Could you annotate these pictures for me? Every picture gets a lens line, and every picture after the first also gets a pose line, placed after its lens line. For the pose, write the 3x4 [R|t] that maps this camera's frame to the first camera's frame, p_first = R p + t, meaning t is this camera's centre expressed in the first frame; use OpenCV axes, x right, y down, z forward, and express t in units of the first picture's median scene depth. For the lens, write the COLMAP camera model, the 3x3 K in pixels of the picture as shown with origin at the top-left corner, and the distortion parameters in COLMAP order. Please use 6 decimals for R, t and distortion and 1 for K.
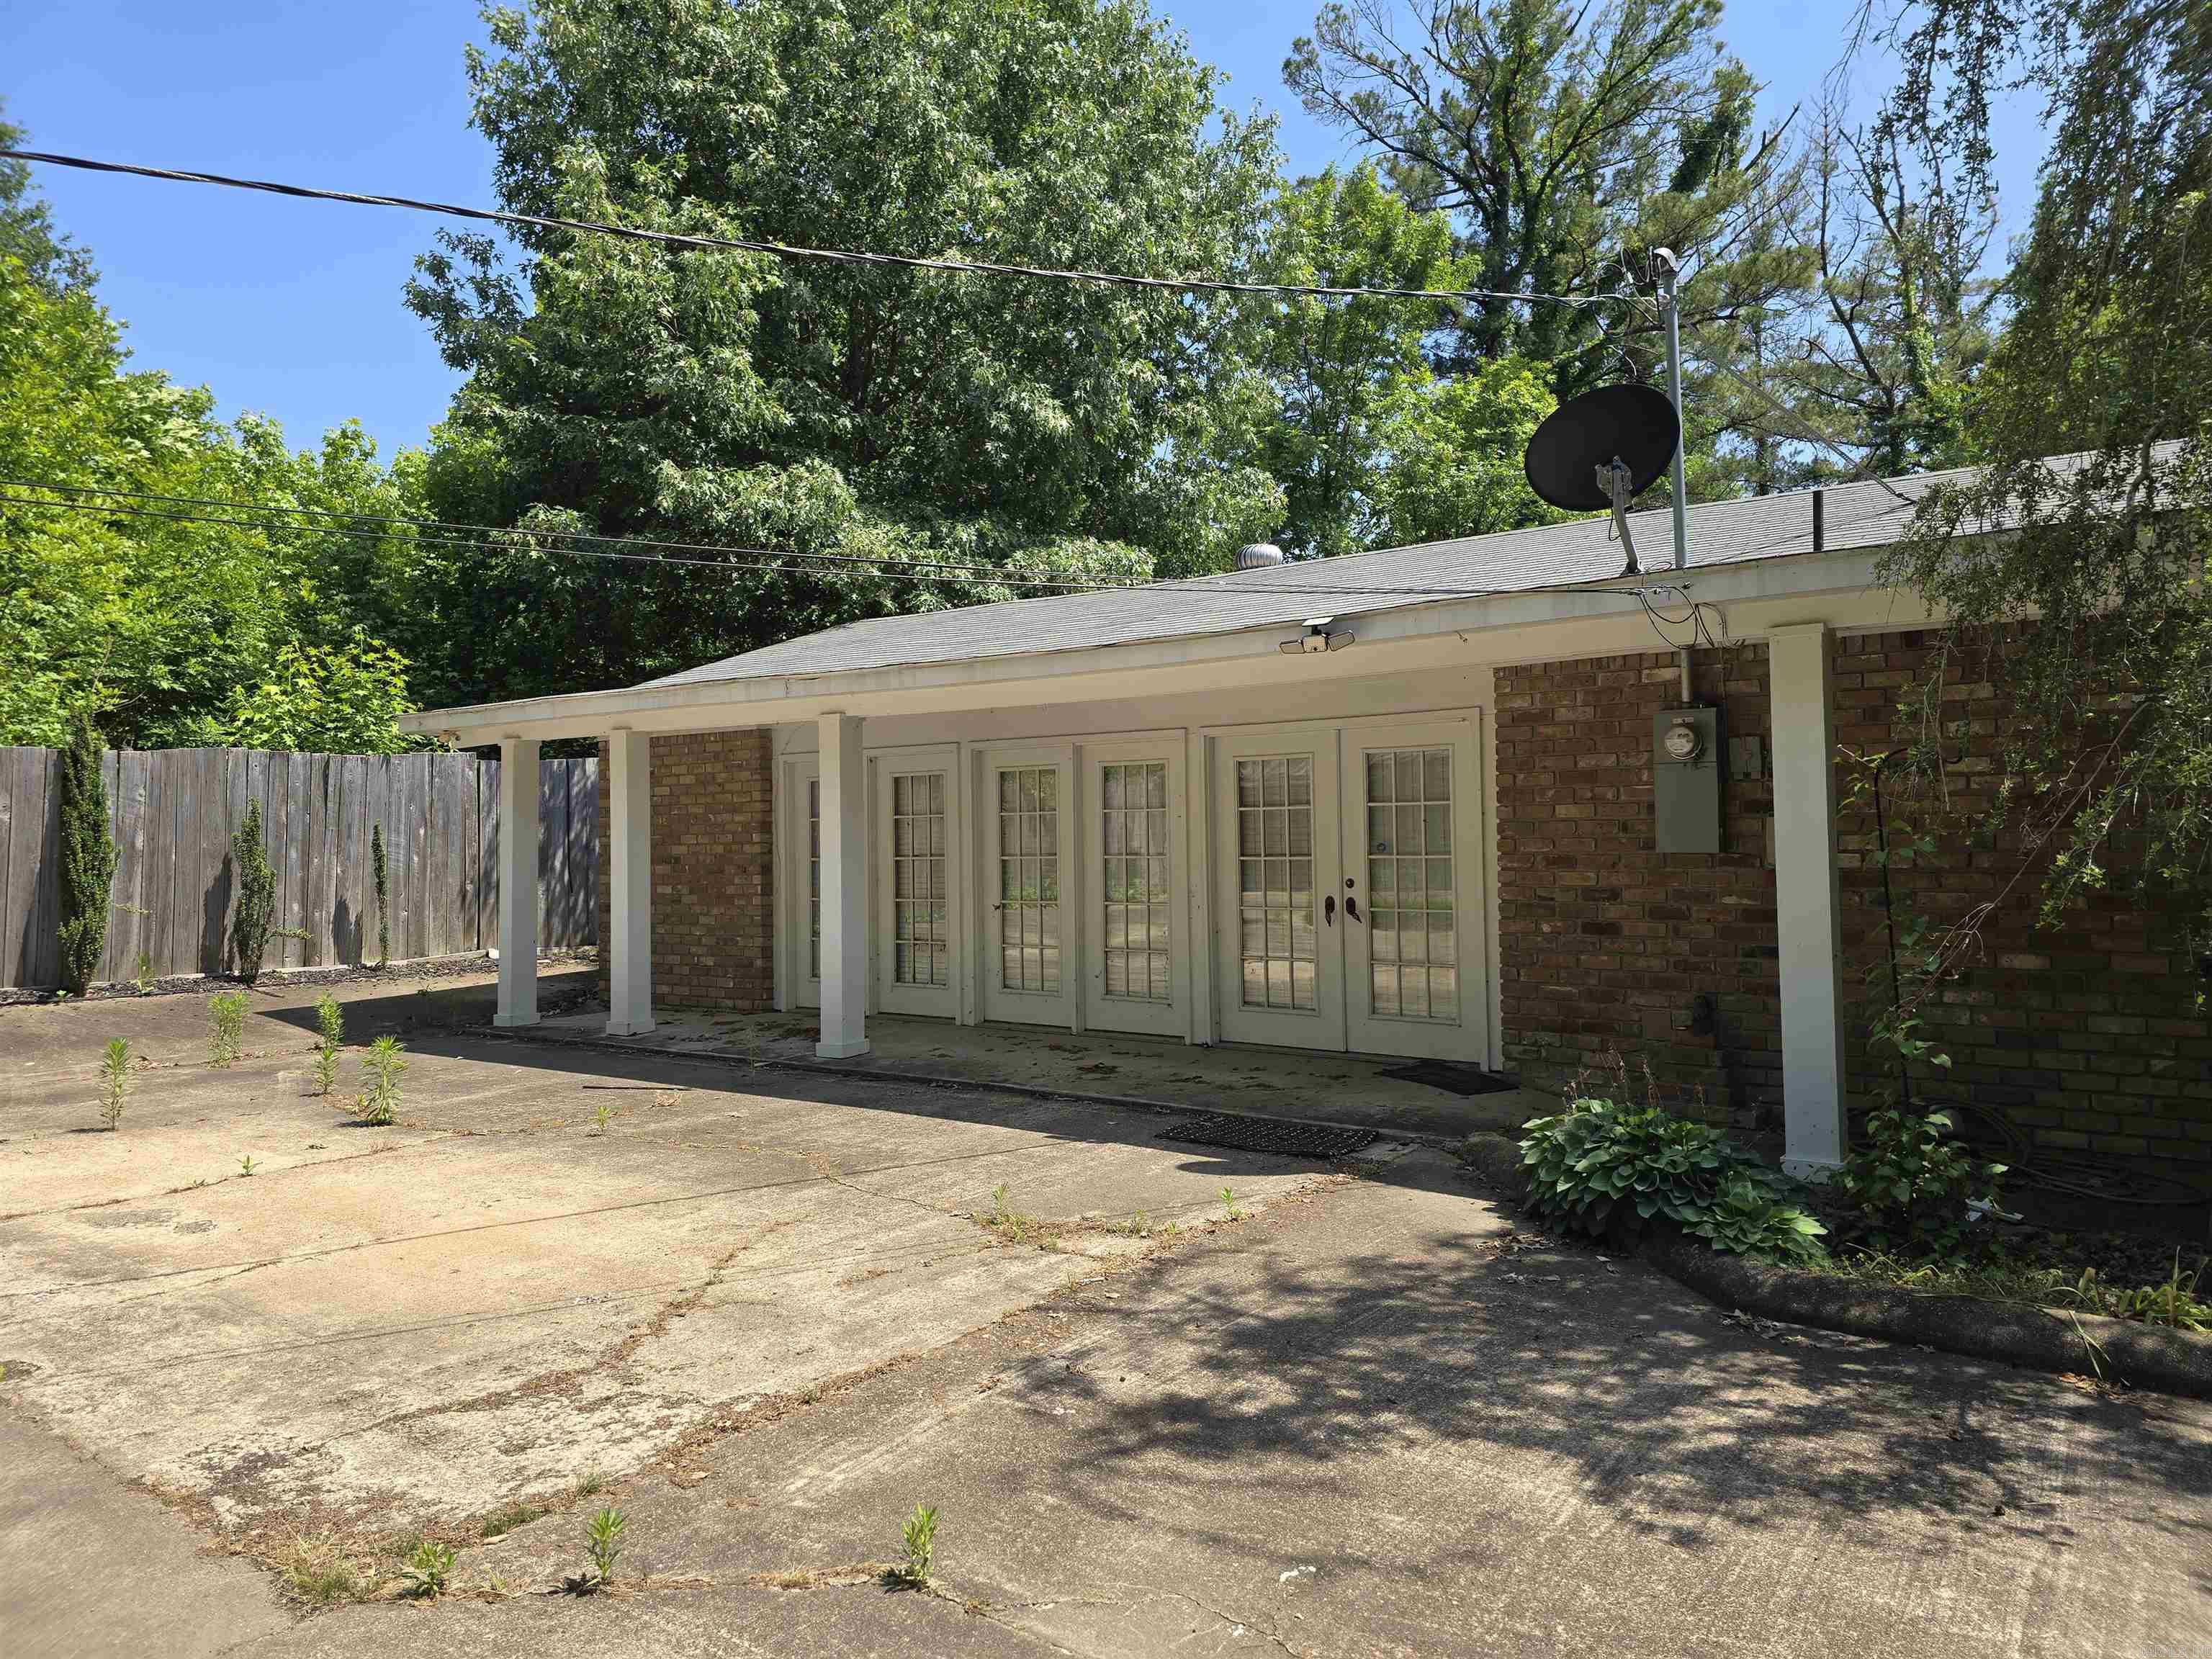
lens RADIAL K [[1463.4, 0, 1111.6], [0, 1463.4, 821.4], [0, 0, 1]] dist [0.033617, -0.036208]
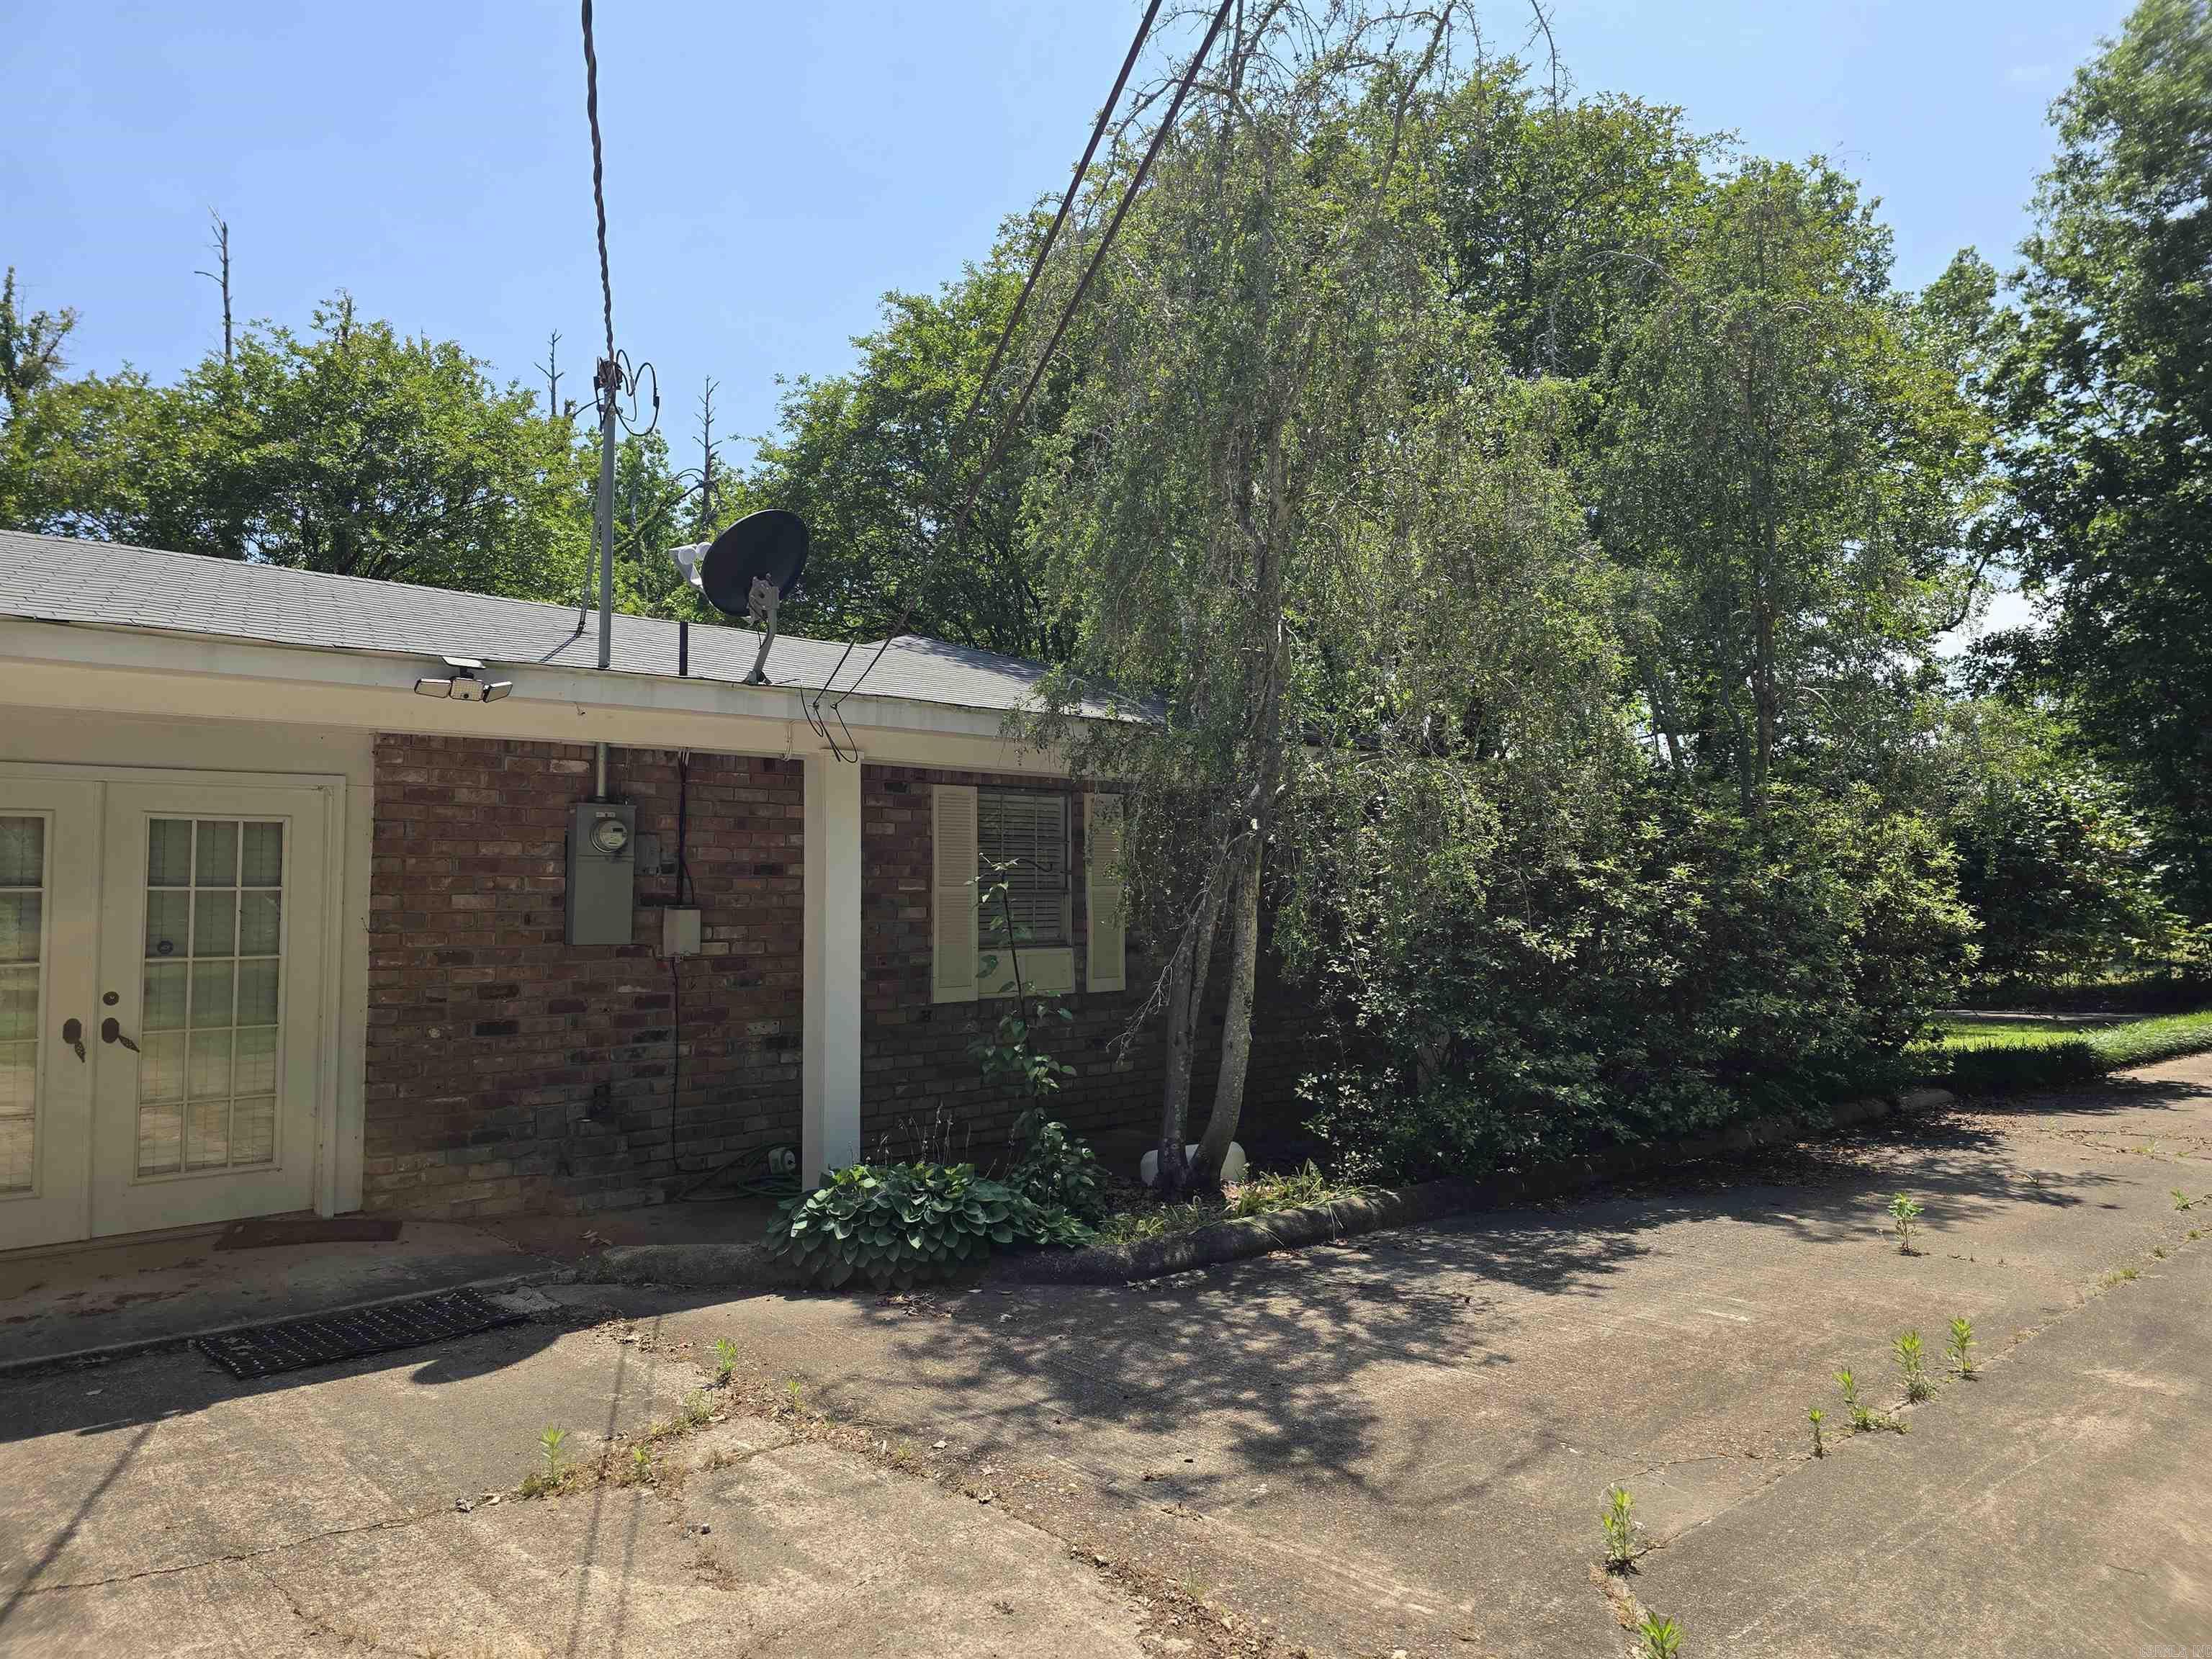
lens RADIAL K [[1463.4, 0, 1112.4], [0, 1463.4, 831.8], [0, 0, 1]] dist [0.033617, -0.036208]
pose [[0.225555, 0.059468, 0.972414, -0.953665], [0.001467, 0.998113, -0.061380, 0.012052], [-0.974229, 0.015271, 0.225042, 0.775285]]
